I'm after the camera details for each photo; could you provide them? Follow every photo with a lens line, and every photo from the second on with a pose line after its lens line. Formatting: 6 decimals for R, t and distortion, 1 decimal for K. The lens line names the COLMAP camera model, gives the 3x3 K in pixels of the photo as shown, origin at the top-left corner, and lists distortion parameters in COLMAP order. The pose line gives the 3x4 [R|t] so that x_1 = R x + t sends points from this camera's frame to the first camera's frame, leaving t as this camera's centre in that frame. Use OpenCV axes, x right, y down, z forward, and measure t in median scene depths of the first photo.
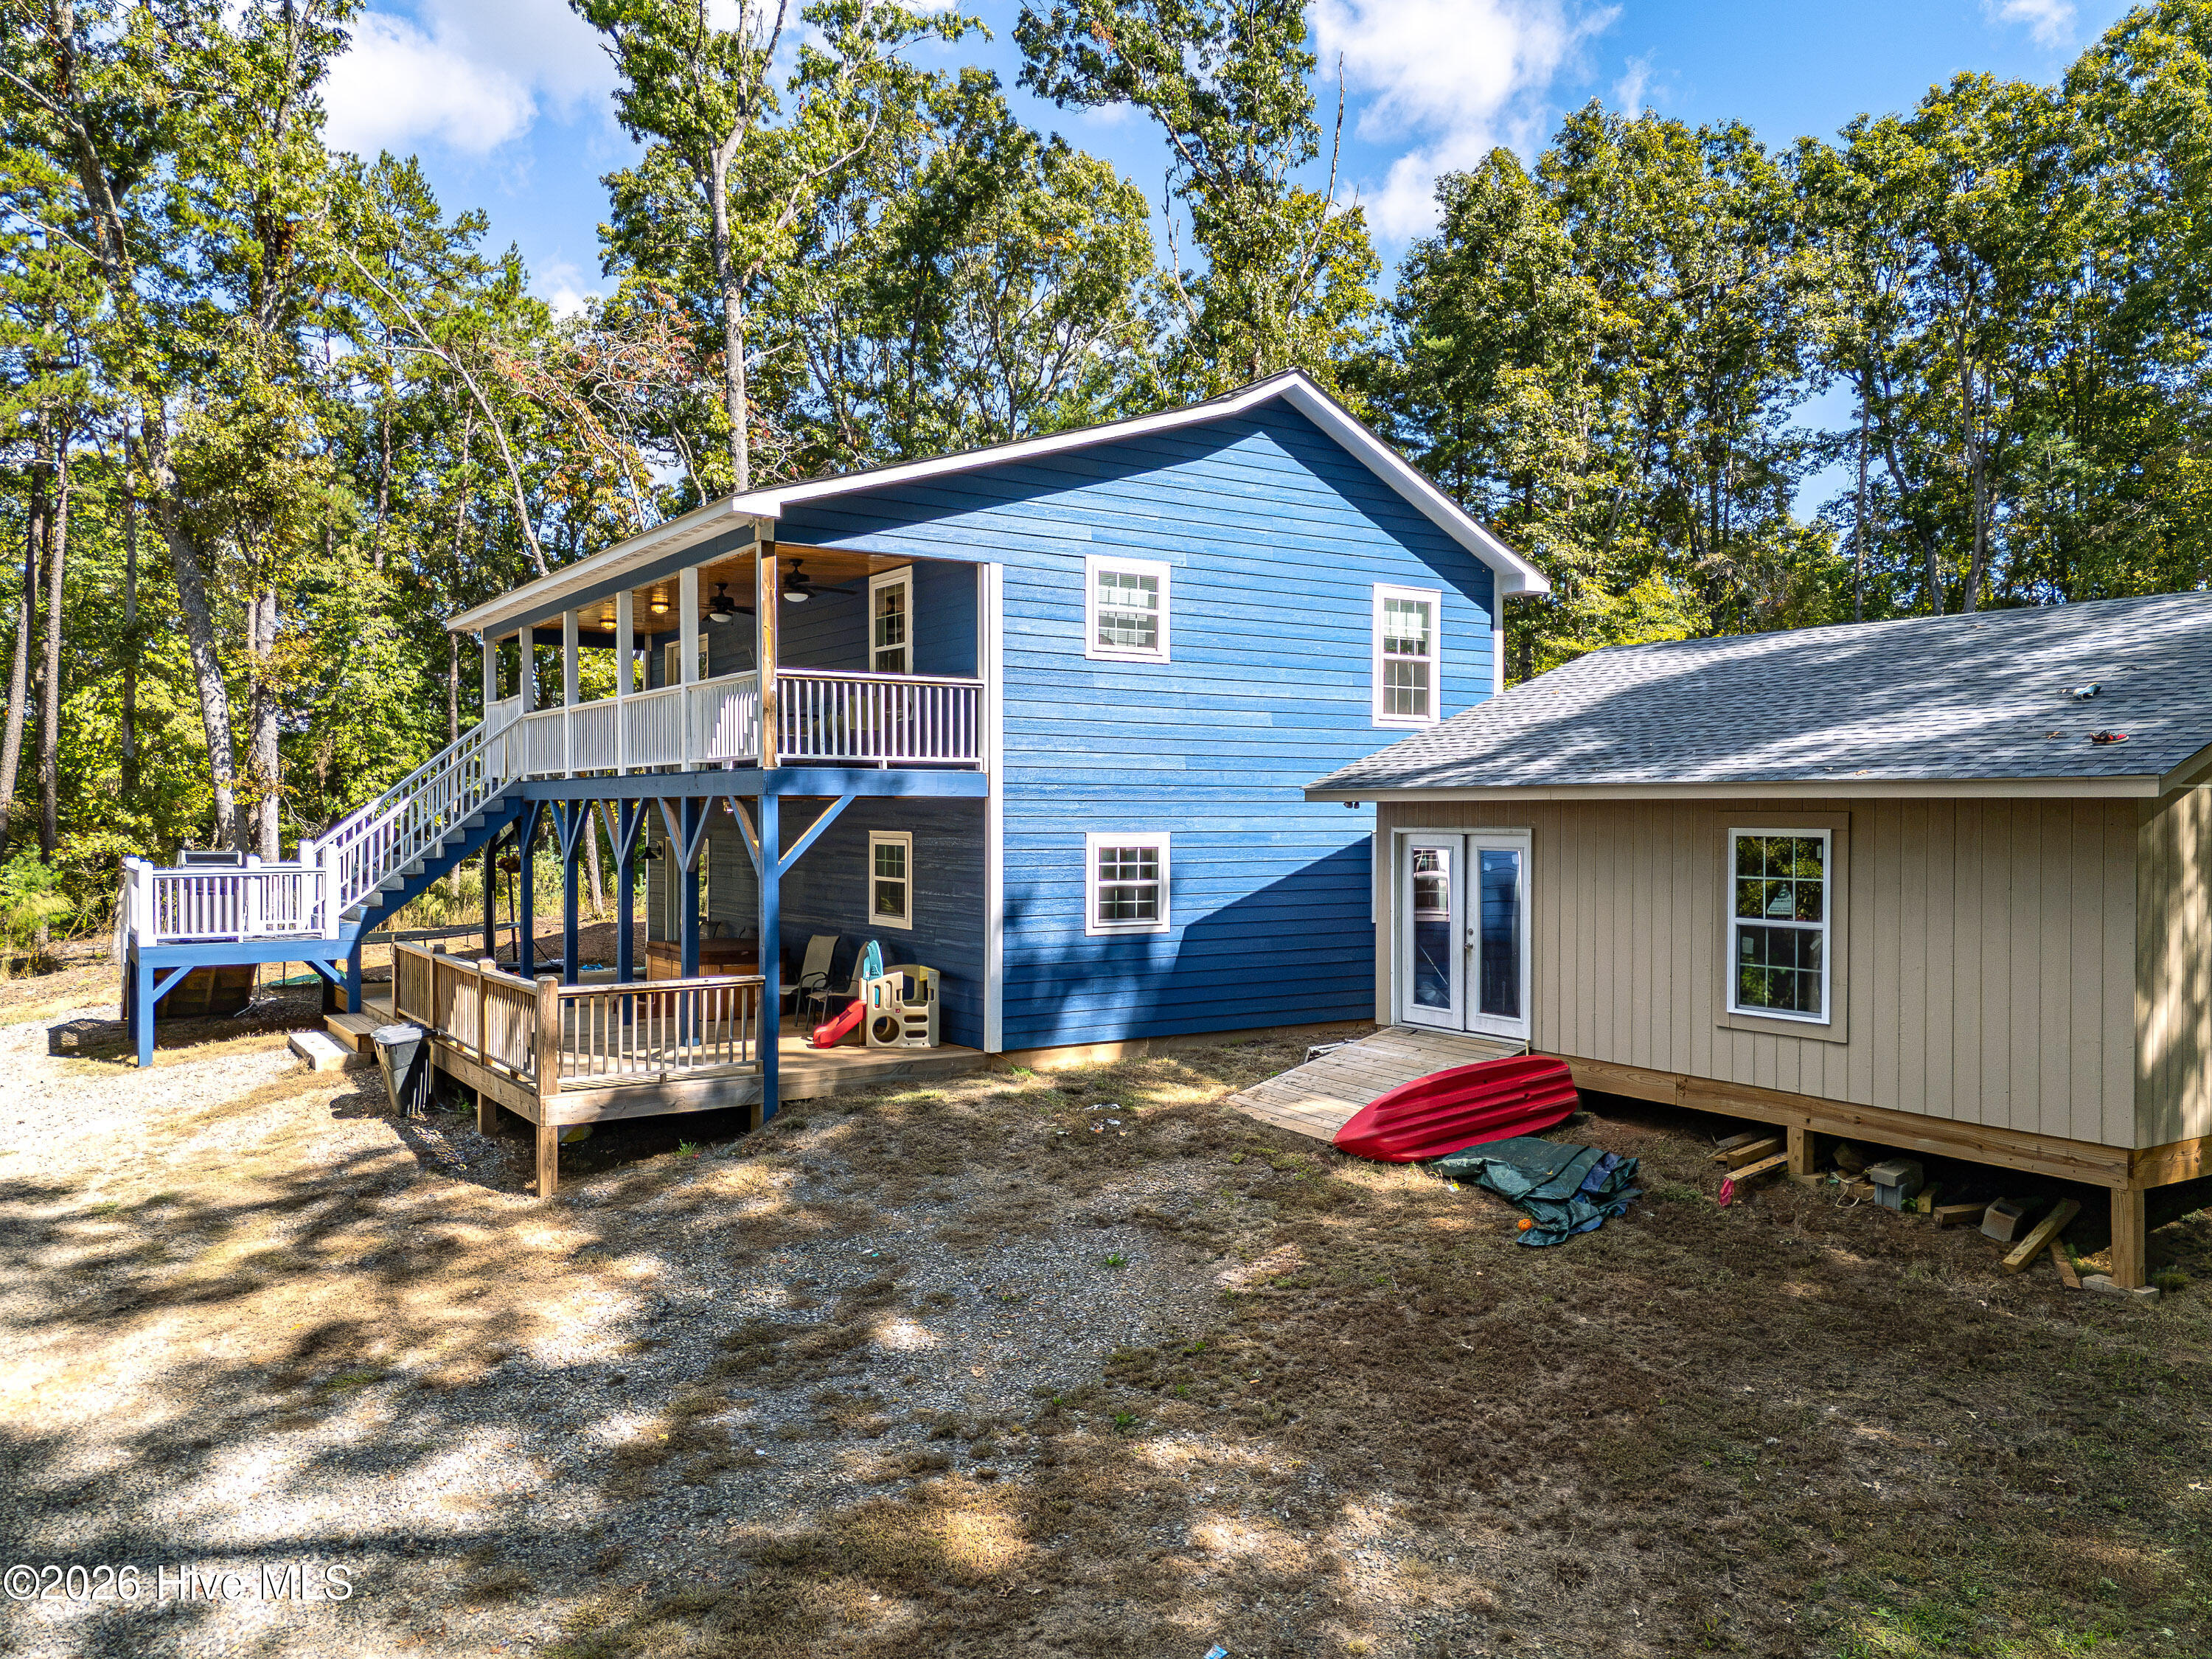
lens RADIAL K [[1632.3, 0, 1113.0], [0, 1632.3, 829.0], [0, 0, 1]] dist [0.086632, -0.084437]
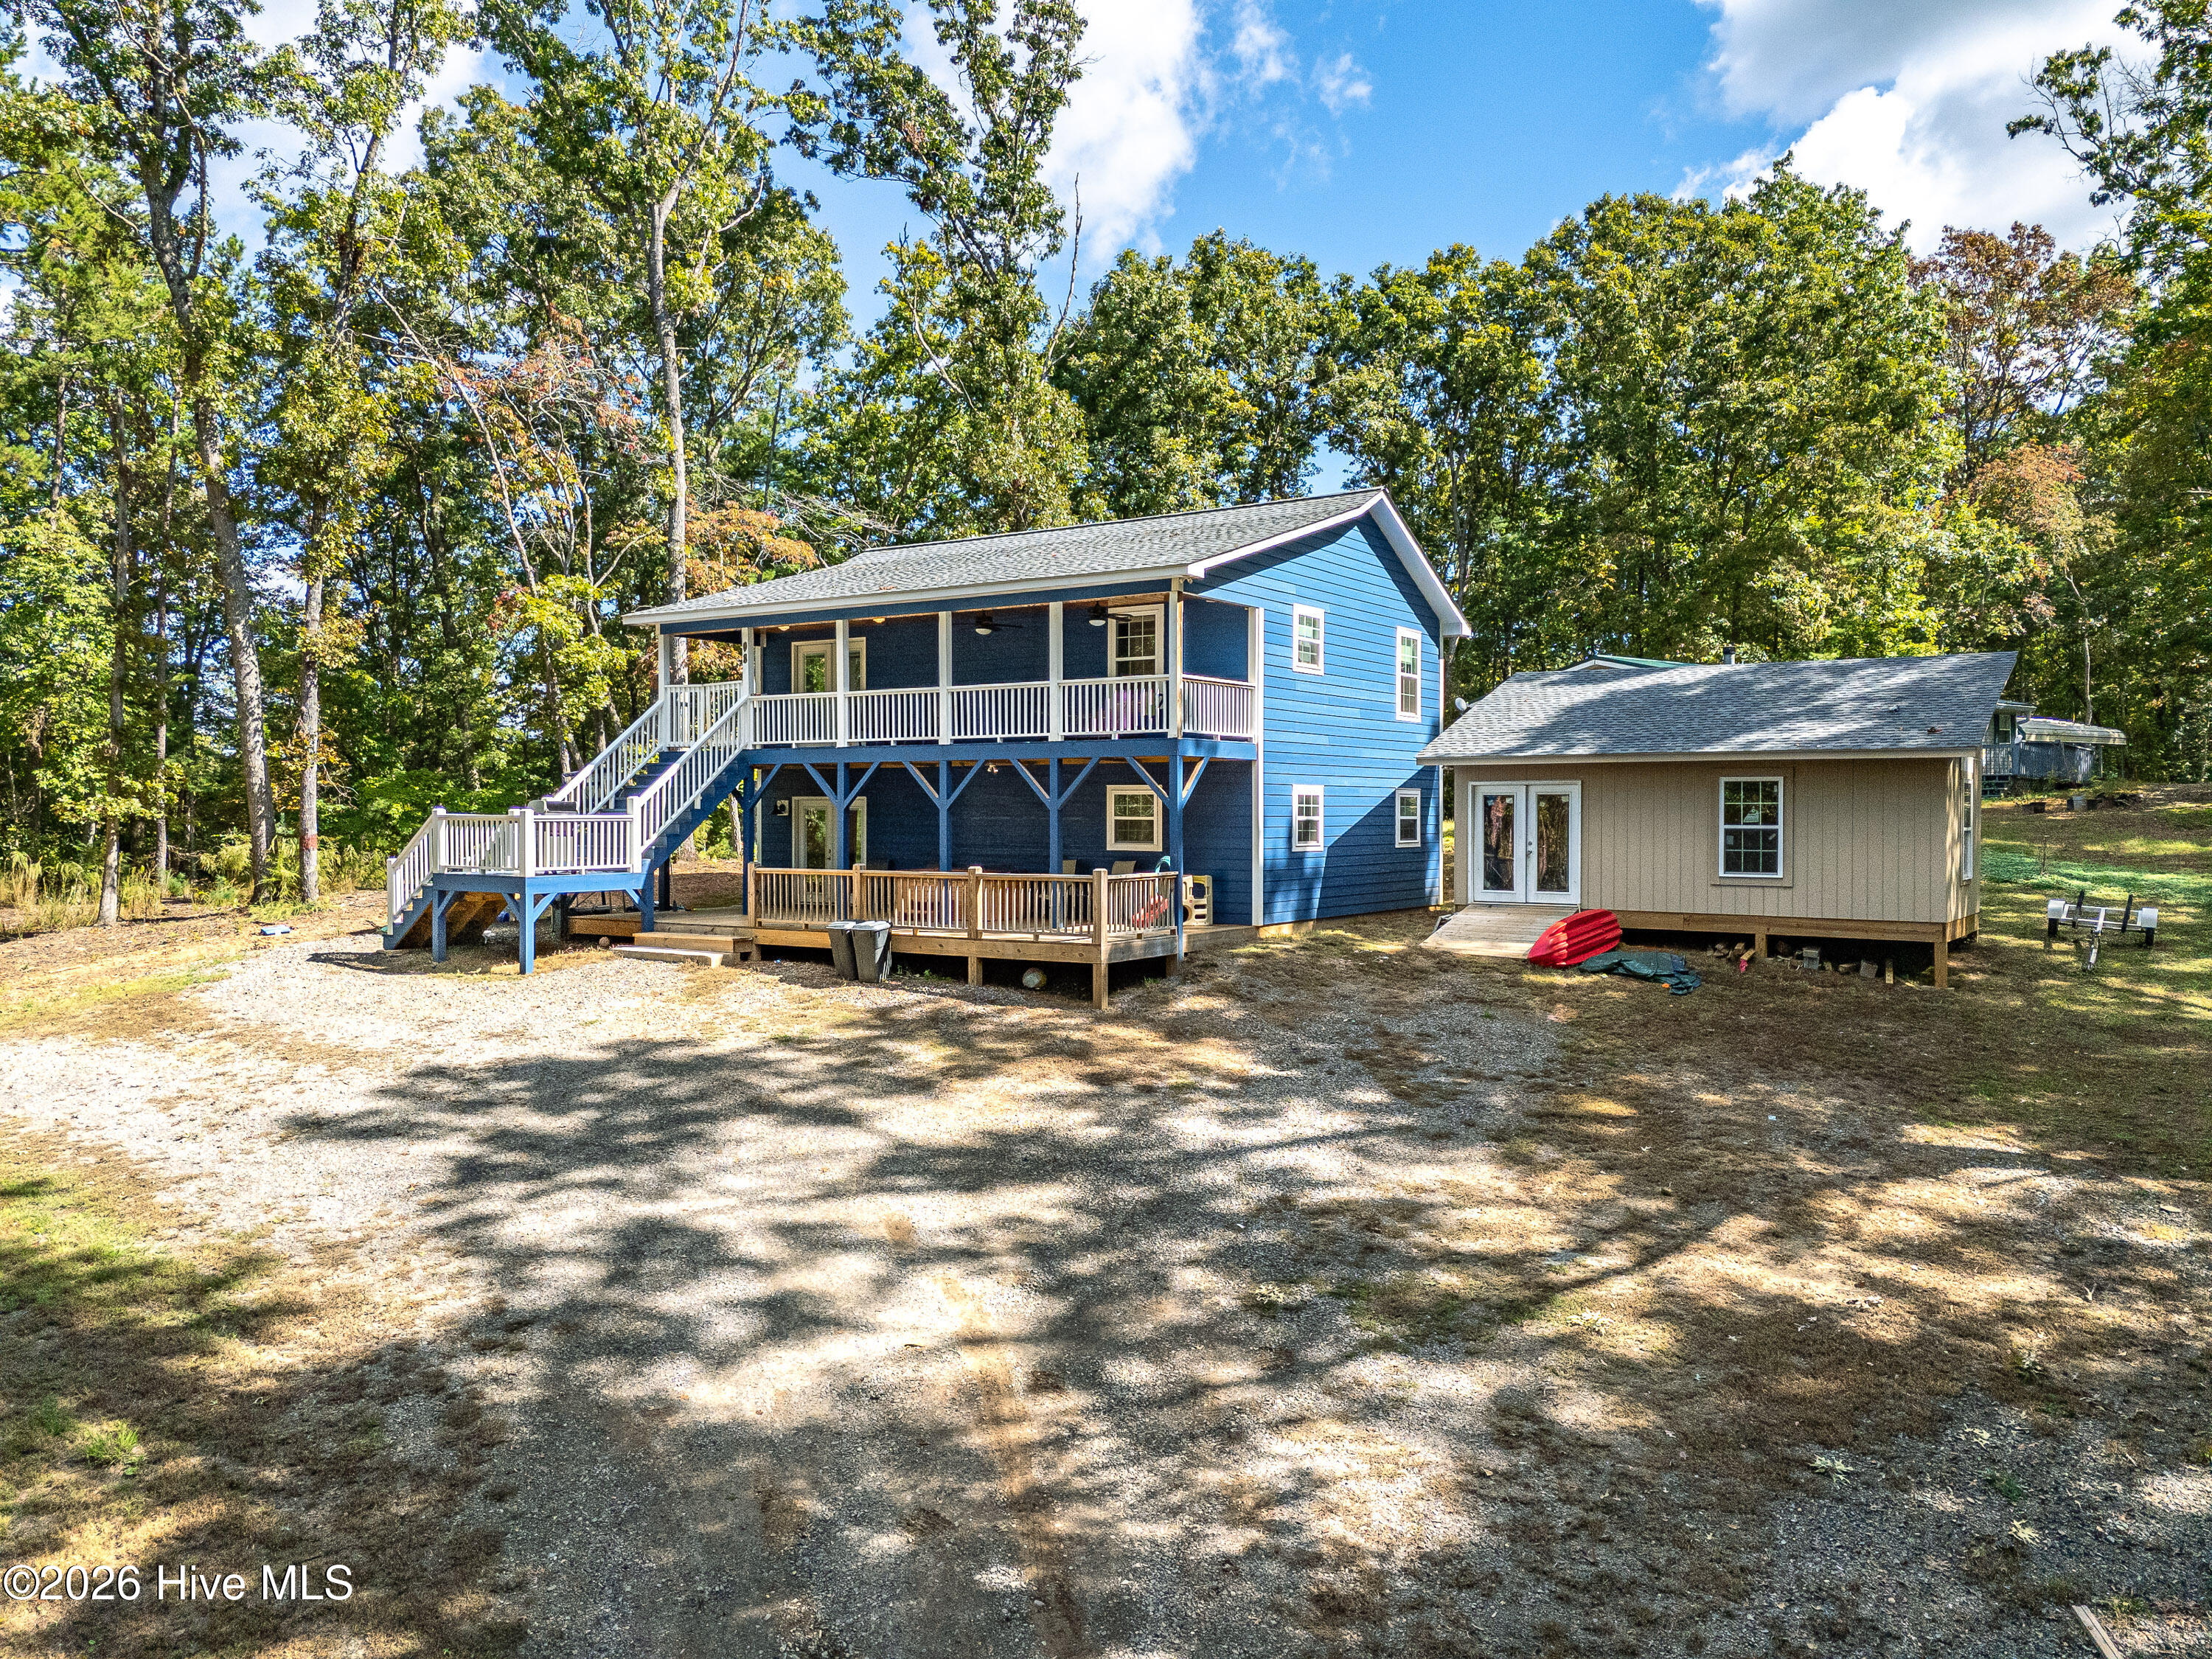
lens RADIAL K [[1628.7, 0, 1110.4], [0, 1628.7, 837.8], [0, 0, 1]] dist [0.089795, -0.104988]
pose [[0.922438, -0.006562, 0.386090, -0.672686], [0.003838, 0.999962, 0.007827, 0.034733], [-0.386127, -0.005738, 0.922428, -0.306090]]
